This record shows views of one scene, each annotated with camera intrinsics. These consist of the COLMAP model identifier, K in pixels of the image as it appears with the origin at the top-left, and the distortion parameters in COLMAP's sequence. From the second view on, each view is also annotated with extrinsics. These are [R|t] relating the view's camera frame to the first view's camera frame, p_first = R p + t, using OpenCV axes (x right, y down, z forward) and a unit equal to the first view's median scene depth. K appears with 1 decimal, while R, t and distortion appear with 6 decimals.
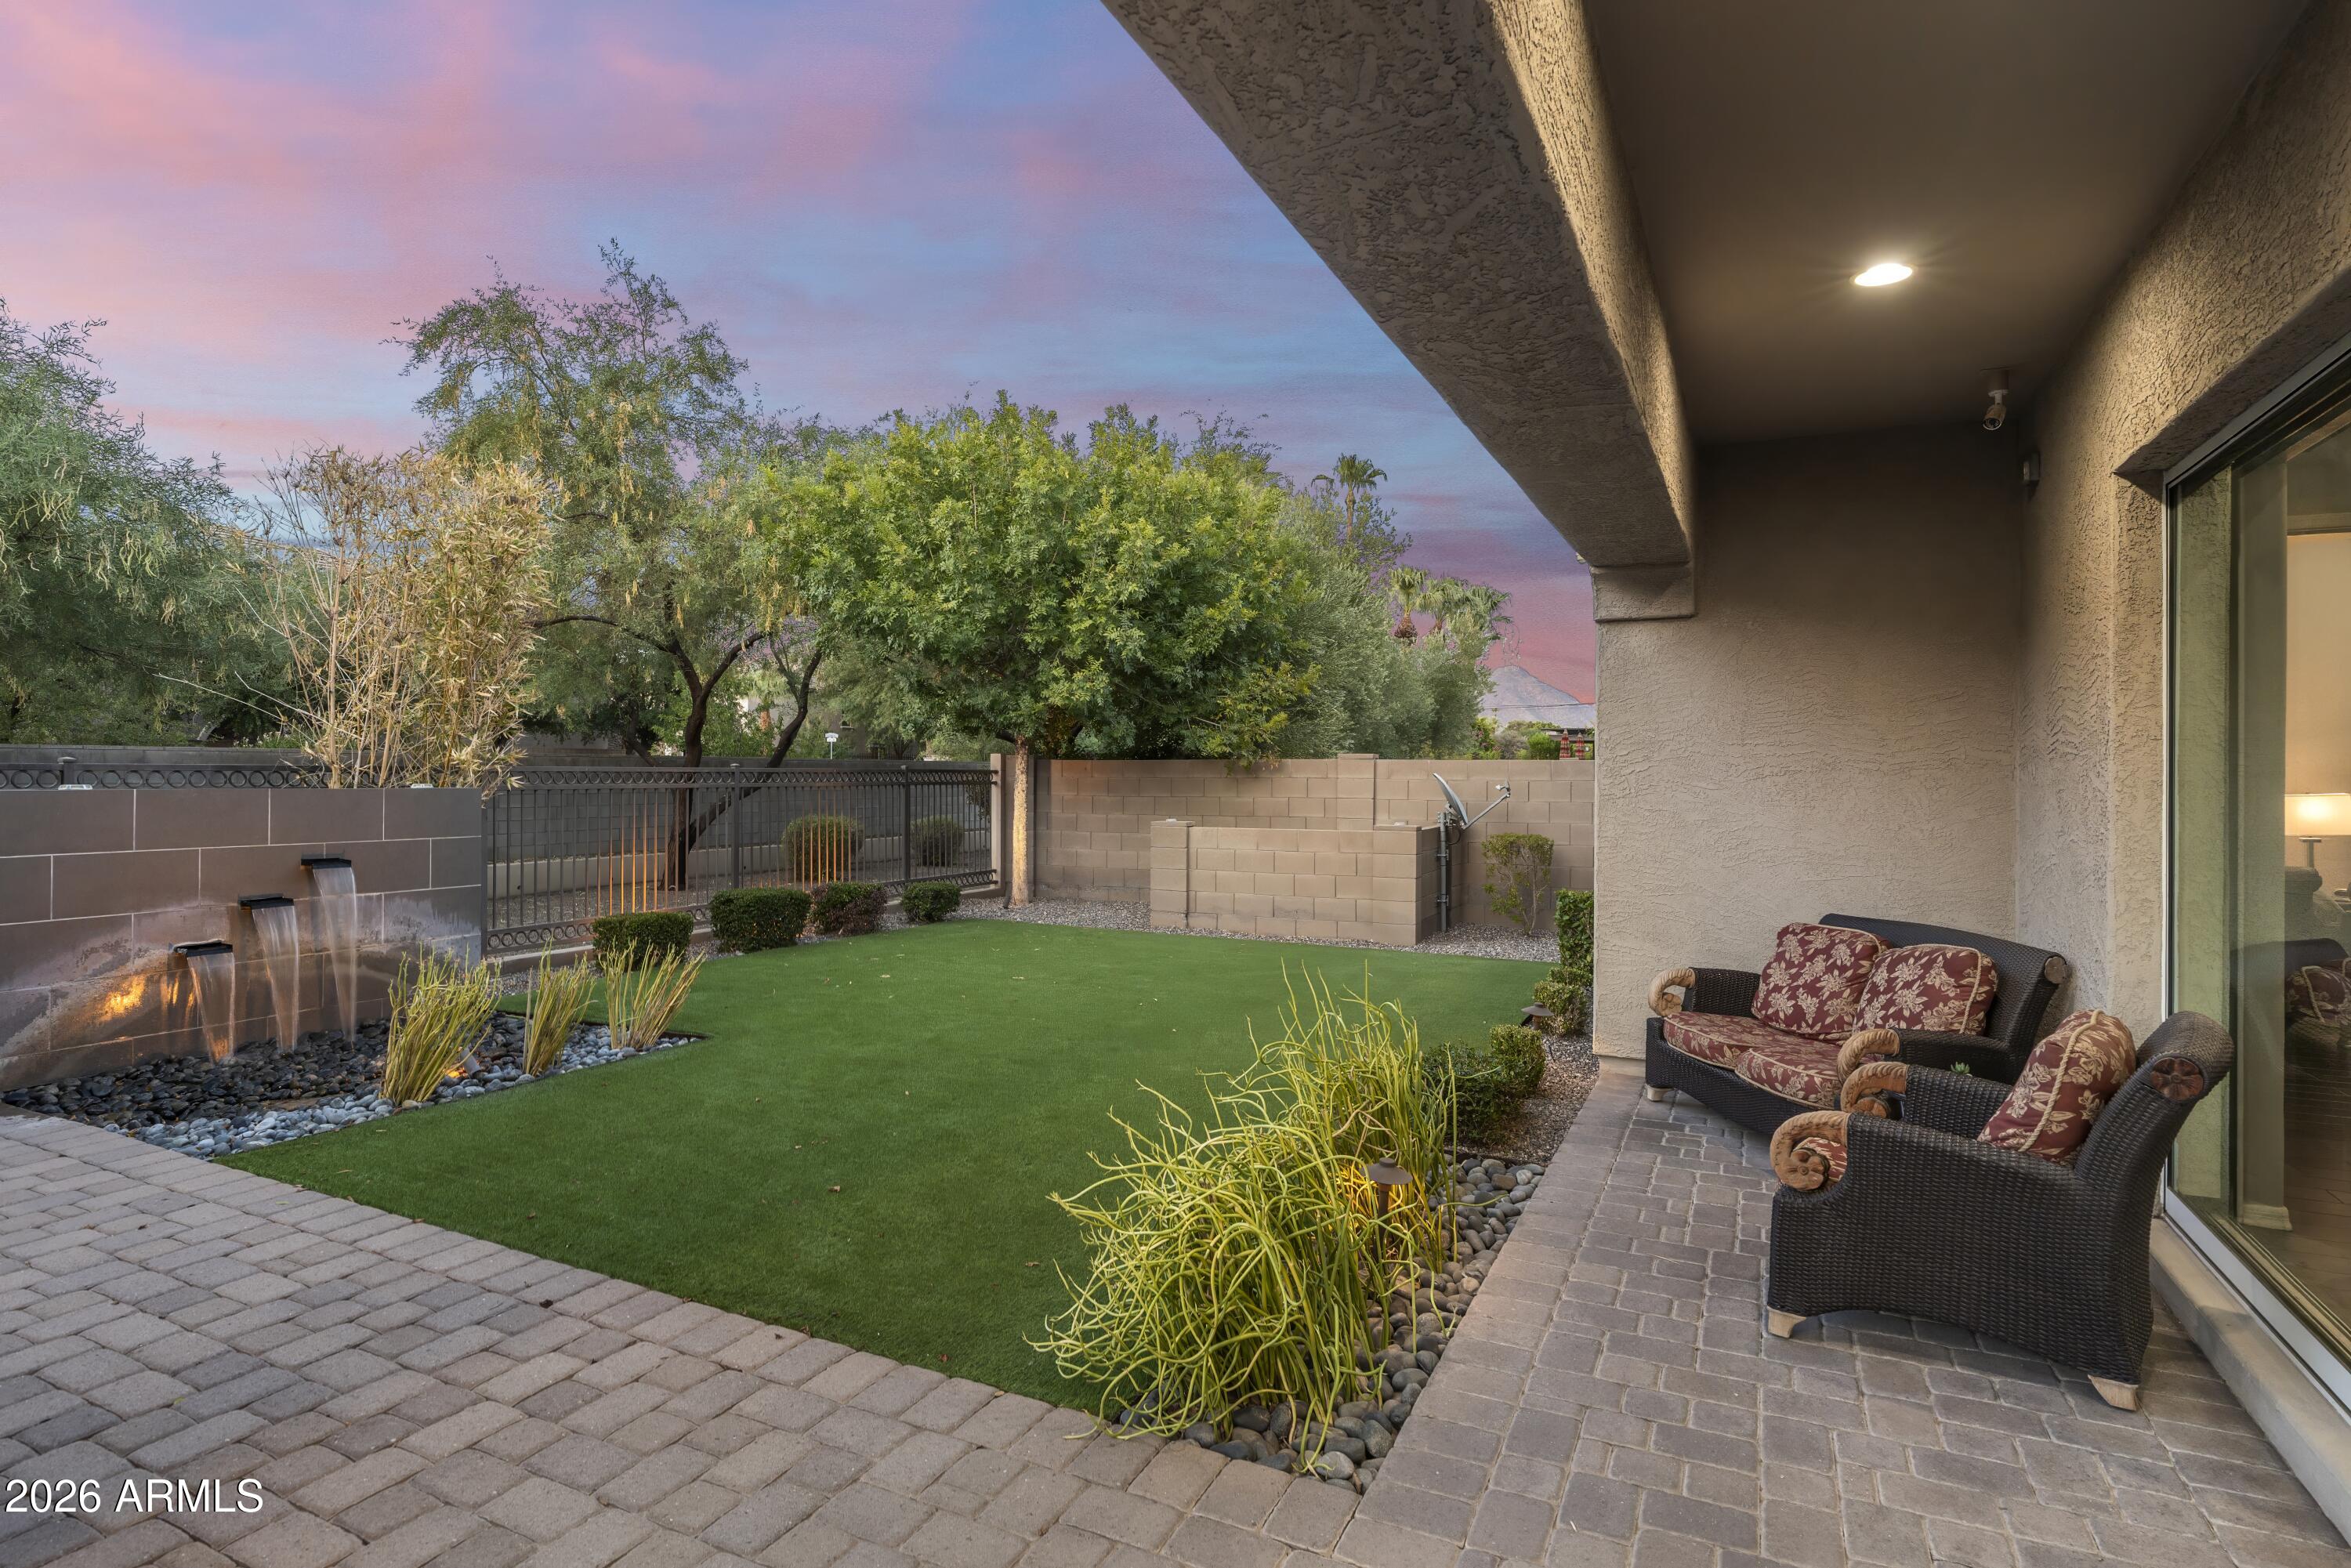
lens RADIAL K [[1233.6, 0, 1167.5], [0, 1233.6, 772.7], [0, 0, 1]] dist [0.002838, 0.000483]
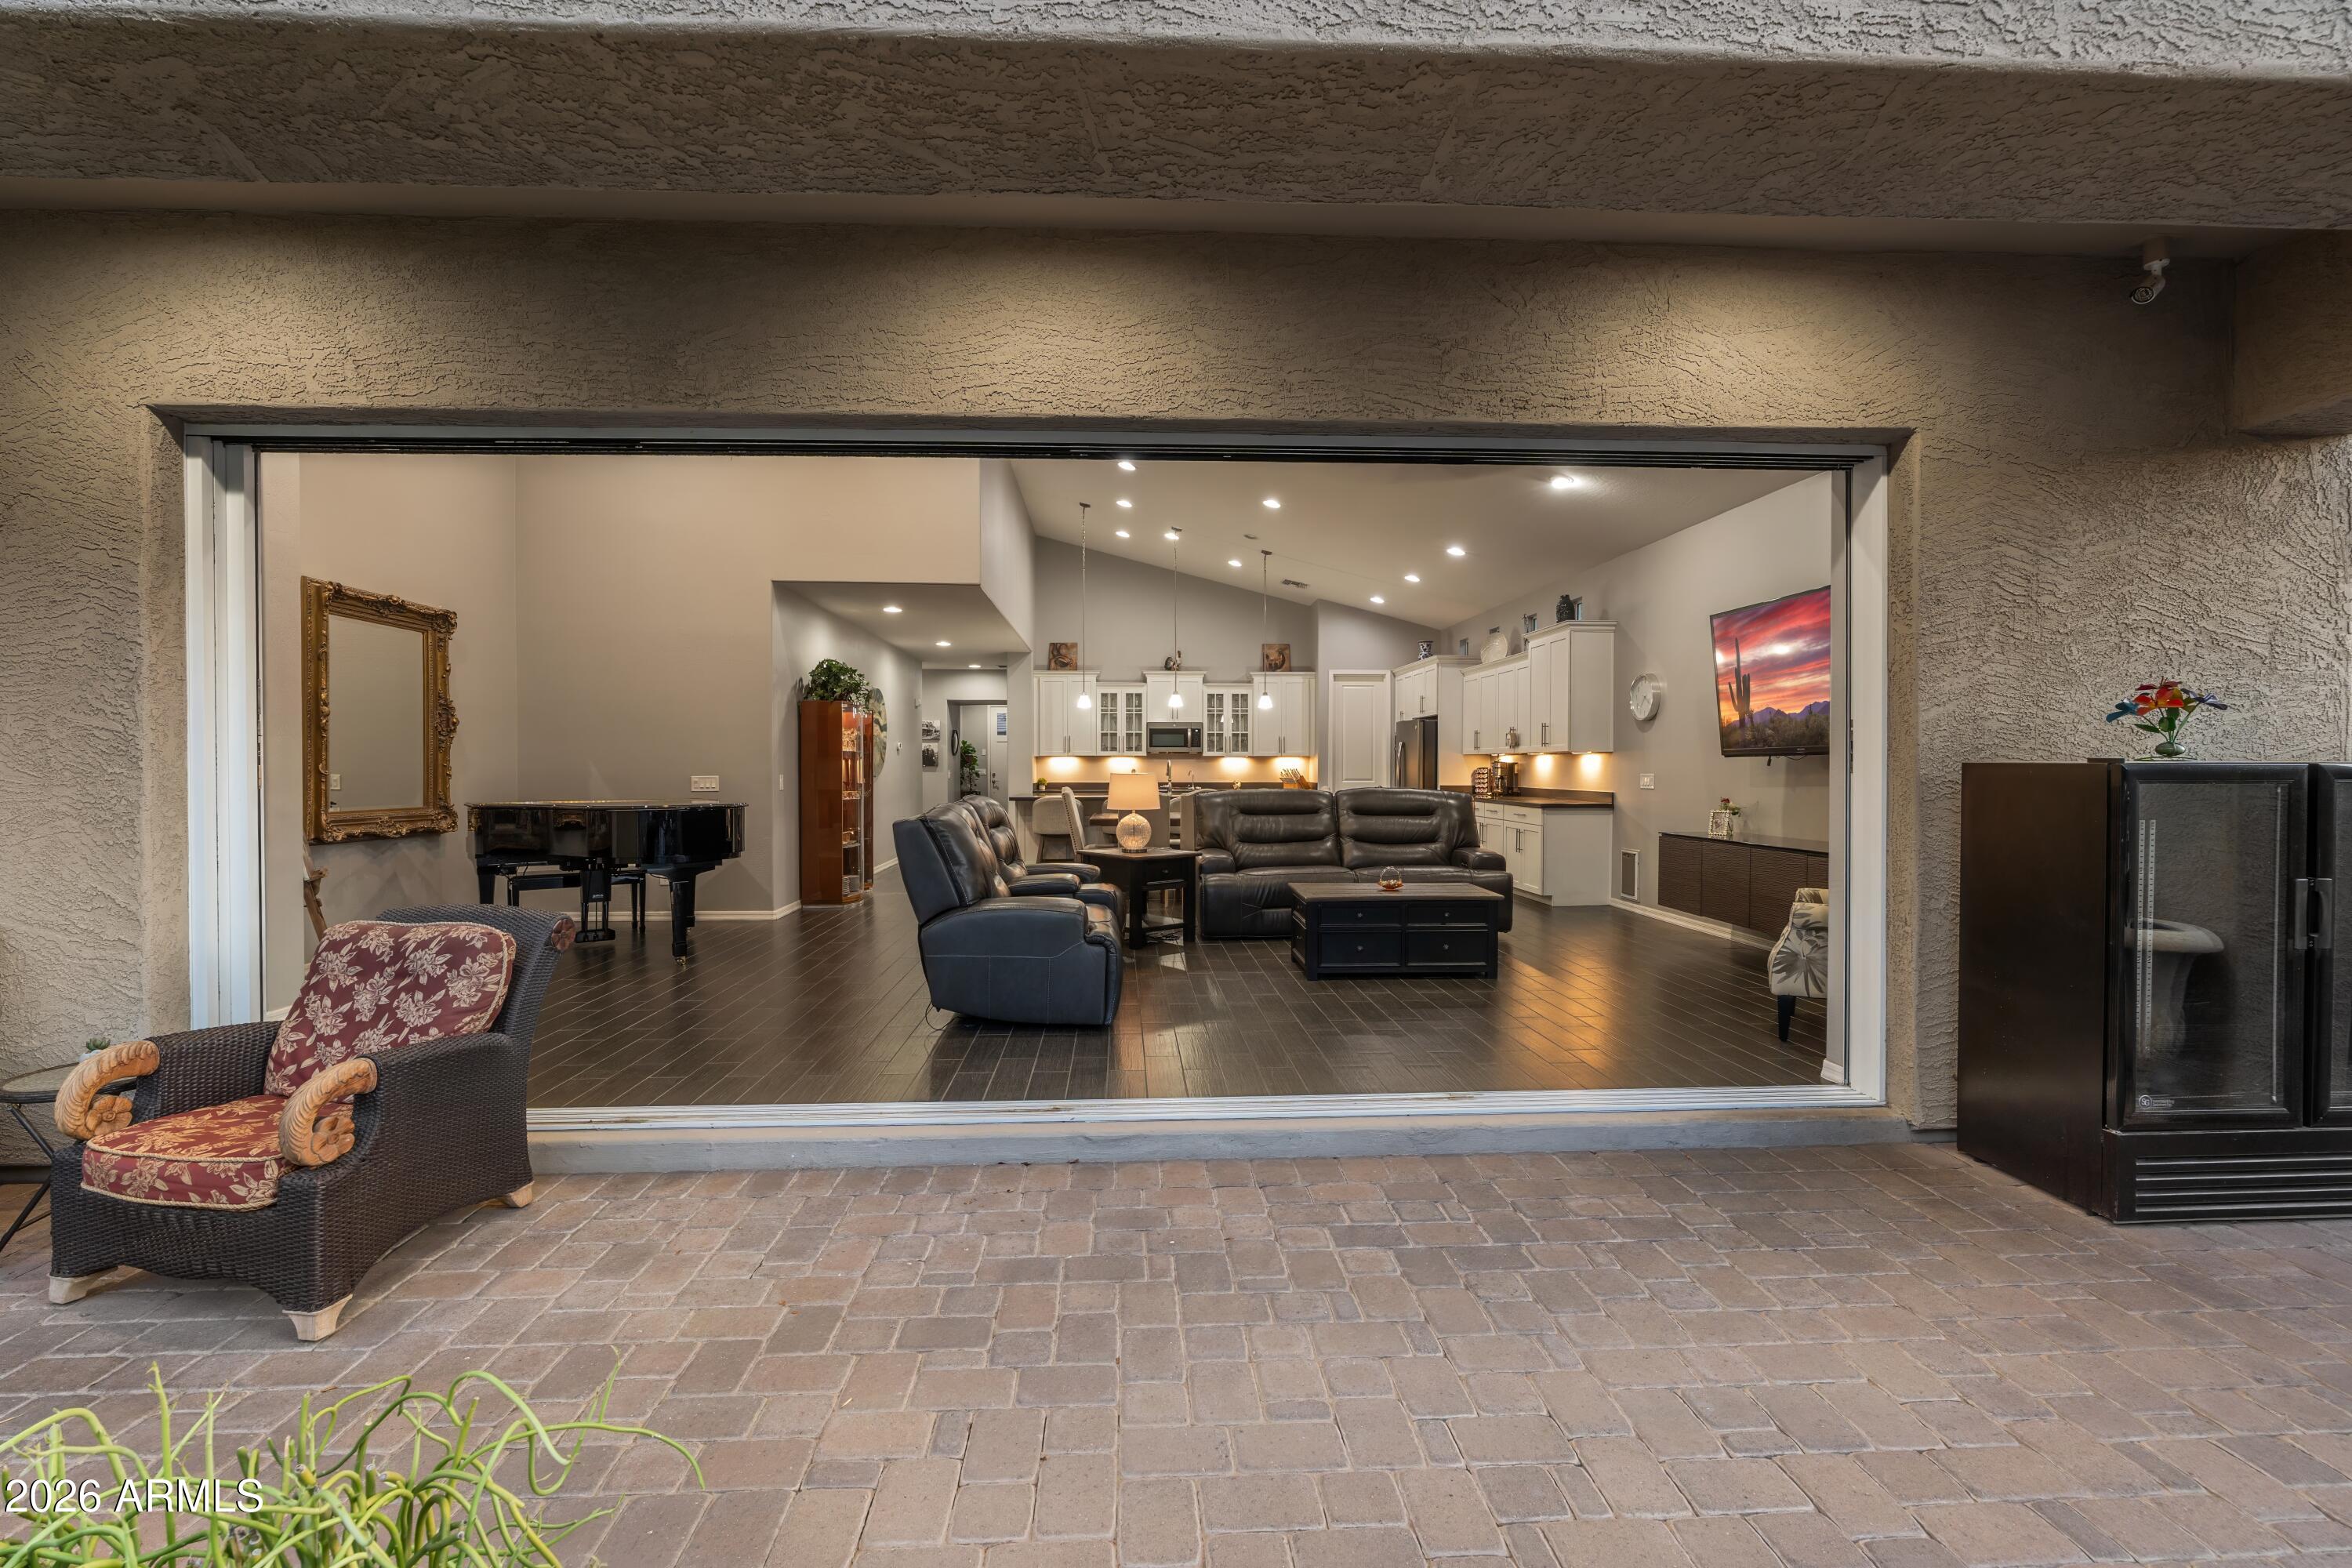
lens RADIAL K [[1062.1, 0, 1170.9], [0, 1062.1, 776.0], [0, 0, 1]] dist [-0.004260, -0.001105]
pose [[-0.493264, -0.017342, 0.869707, -0.495788], [0.002262, 0.999772, 0.021218, 0.047786], [-0.869877, 0.012433, -0.493112, 0.939978]]
